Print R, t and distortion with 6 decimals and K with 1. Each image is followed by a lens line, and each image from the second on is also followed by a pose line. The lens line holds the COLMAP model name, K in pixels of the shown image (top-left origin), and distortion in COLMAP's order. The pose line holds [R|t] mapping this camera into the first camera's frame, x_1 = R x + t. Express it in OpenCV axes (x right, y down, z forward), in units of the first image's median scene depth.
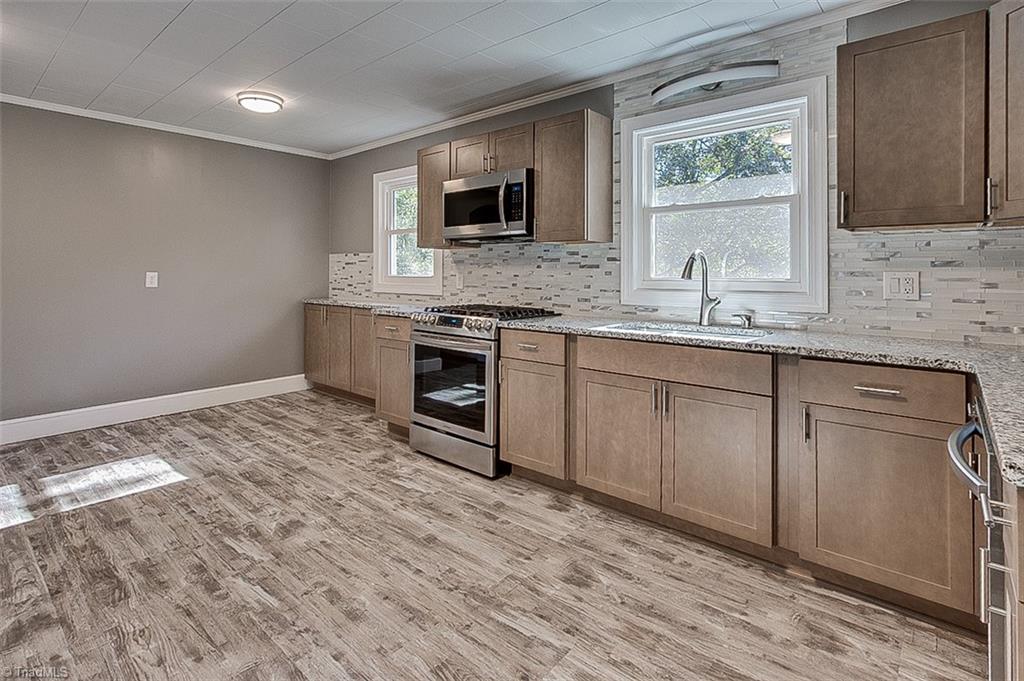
lens RADIAL K [[499.8, 0, 514.1], [0, 499.8, 271.1], [0, 0, 1]] dist [-0.000420, 0.000782]
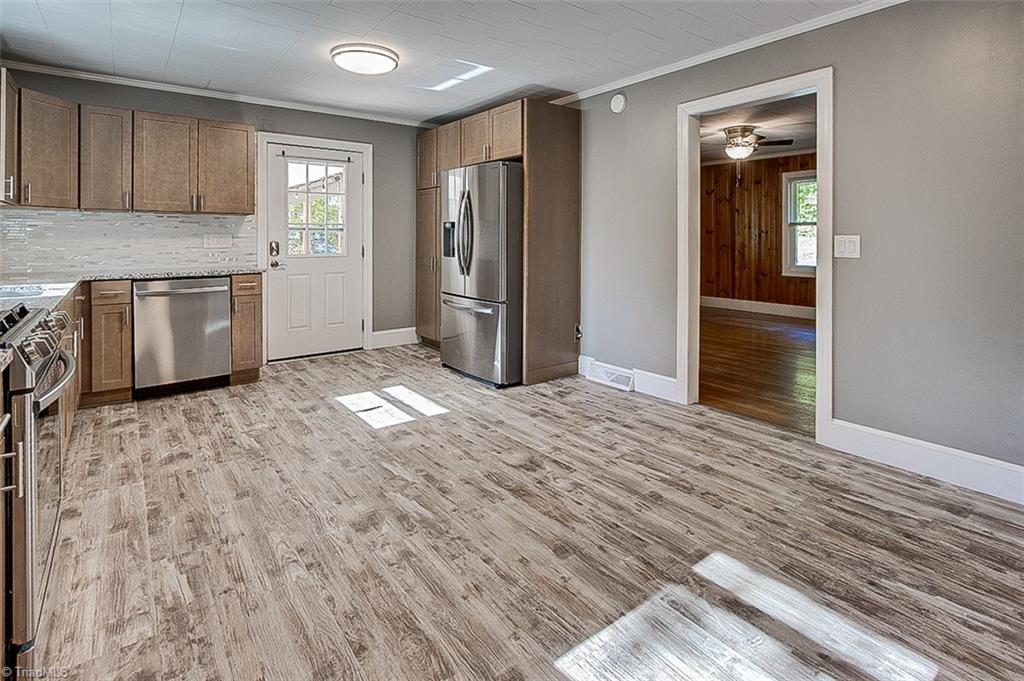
lens RADIAL K [[512.9, 0, 516.7], [0, 512.9, 238.6], [0, 0, 1]] dist [0.000106, 0.000399]
pose [[-0.979897, -0.005700, 0.199423, -0.845431], [-0.005841, 0.999983, -0.000115, 0.007375], [-0.199419, -0.001278, -0.979913, 1.754021]]
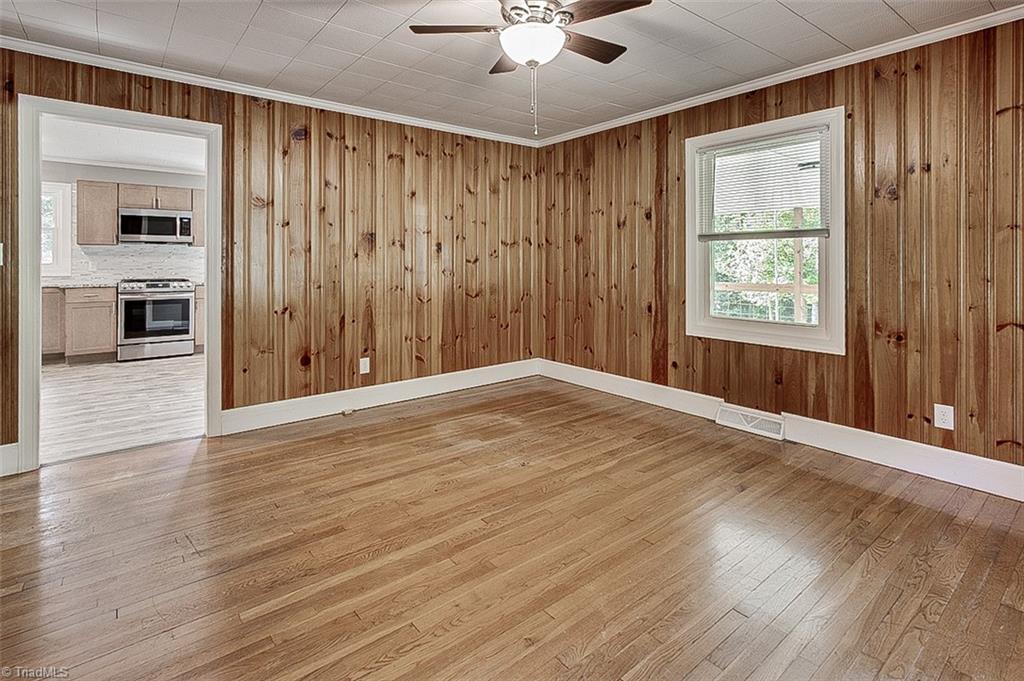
lens RADIAL K [[502.5, 0, 498.8], [0, 502.5, 260.7], [0, 0, 1]] dist [-0.000267, -0.000695]
pose [[0.201218, -0.001340, 0.979546, -2.242089], [-0.002378, 0.999995, 0.001856, -0.003815], [-0.979544, -0.002702, 0.201214, -0.877994]]
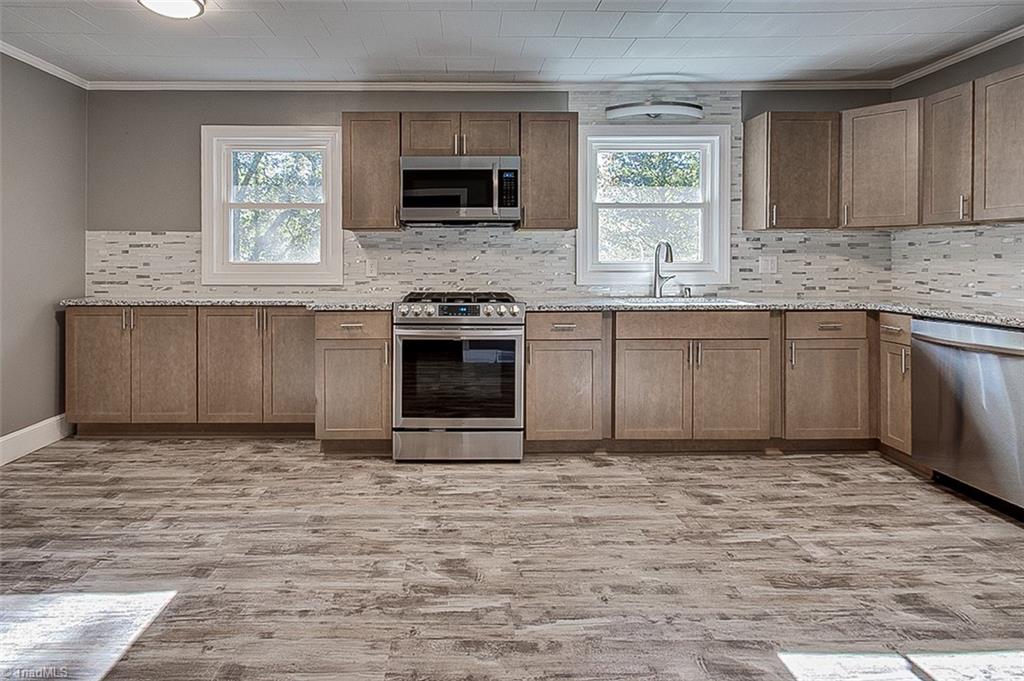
lens RADIAL K [[511.1, 0, 460.1], [0, 511.1, 261.2], [0, 0, 1]] dist [0.000594, 0.000080]
pose [[0.759093, -0.007246, 0.650942, -0.942514], [0.001350, 0.999953, 0.009556, 0.000169], [-0.650981, -0.006375, 0.759068, 0.344326]]
